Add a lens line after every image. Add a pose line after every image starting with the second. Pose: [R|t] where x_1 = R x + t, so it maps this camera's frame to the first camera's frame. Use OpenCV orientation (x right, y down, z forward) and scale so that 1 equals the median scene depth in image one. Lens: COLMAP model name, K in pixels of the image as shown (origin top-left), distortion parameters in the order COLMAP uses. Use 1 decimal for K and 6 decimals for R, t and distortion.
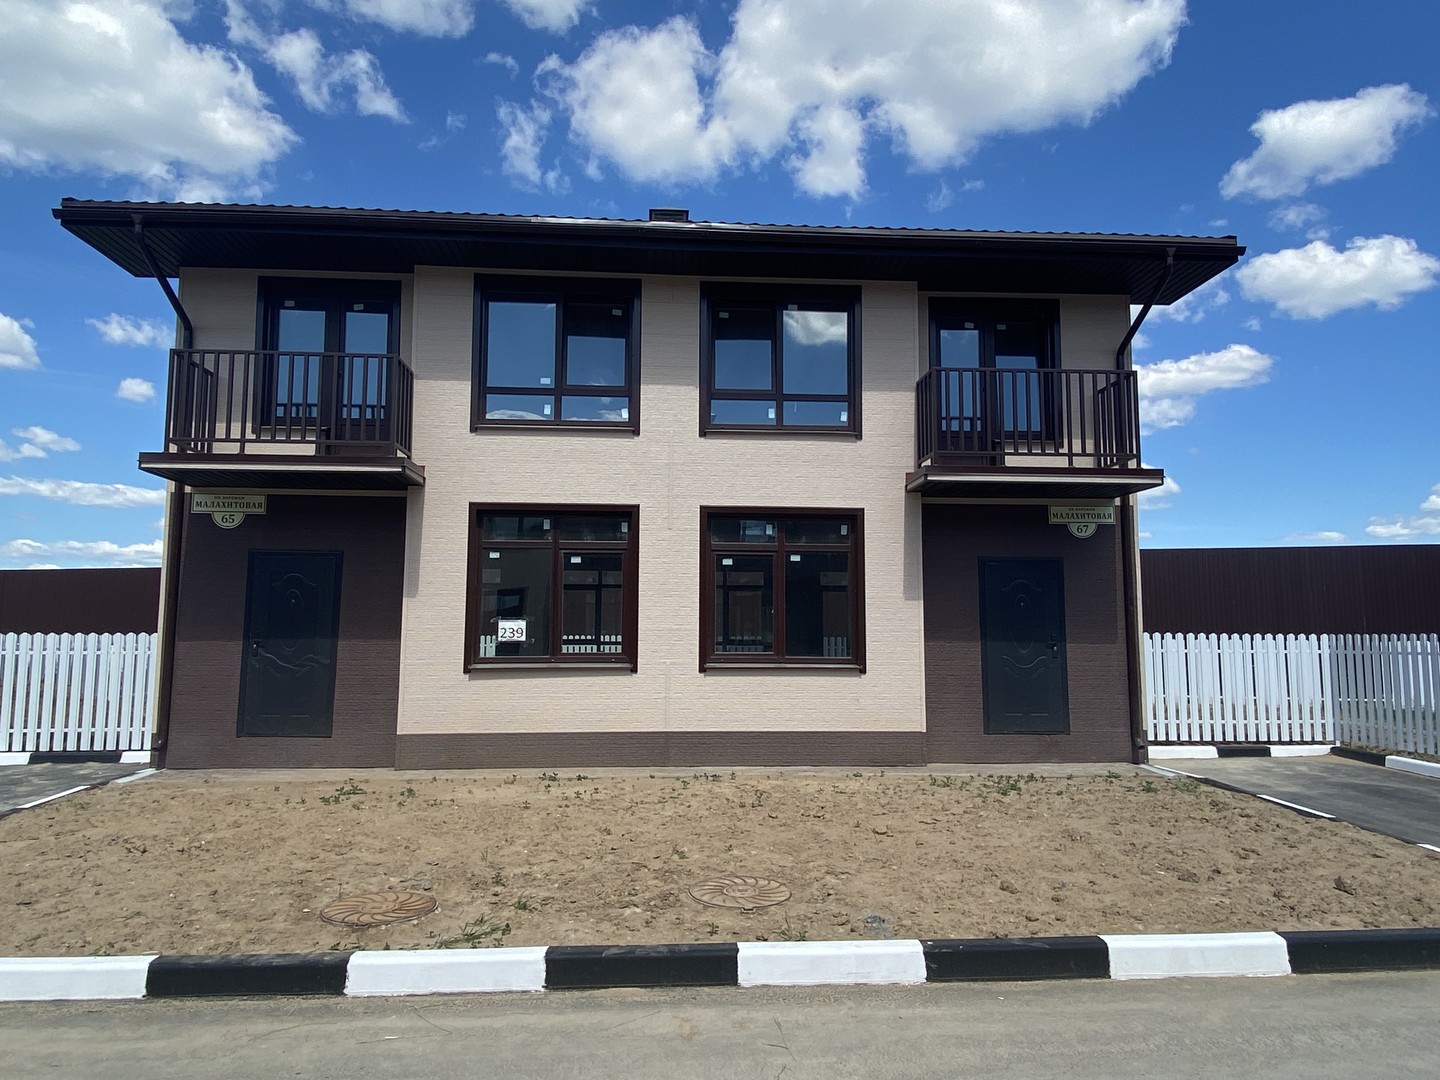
lens RADIAL K [[947.7, 0, 673.2], [0, 947.7, 569.8], [0, 0, 1]] dist [-0.007647, -0.000146]
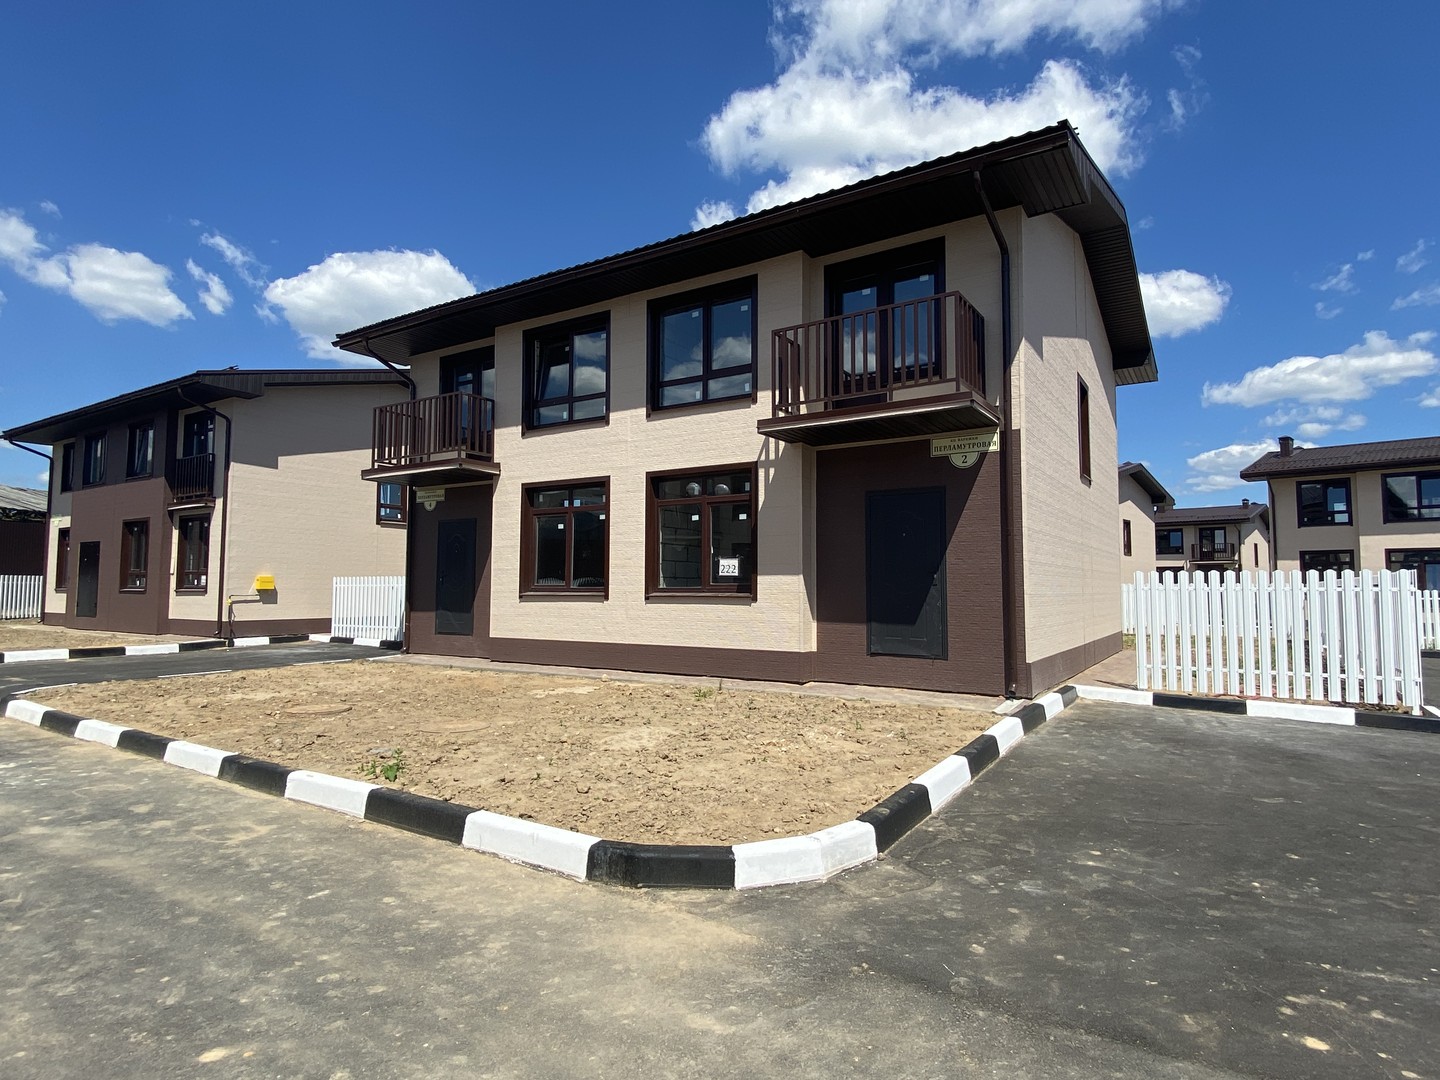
lens RADIAL K [[766.3, 0, 711.8], [0, 766.3, 546.9], [0, 0, 1]] dist [0.013151, 0.000173]
pose [[0.800782, -0.031182, -0.598144, 0.723413], [0.041994, 0.999109, 0.004135, 0.034326], [0.597482, -0.028429, 0.801378, 0.214969]]
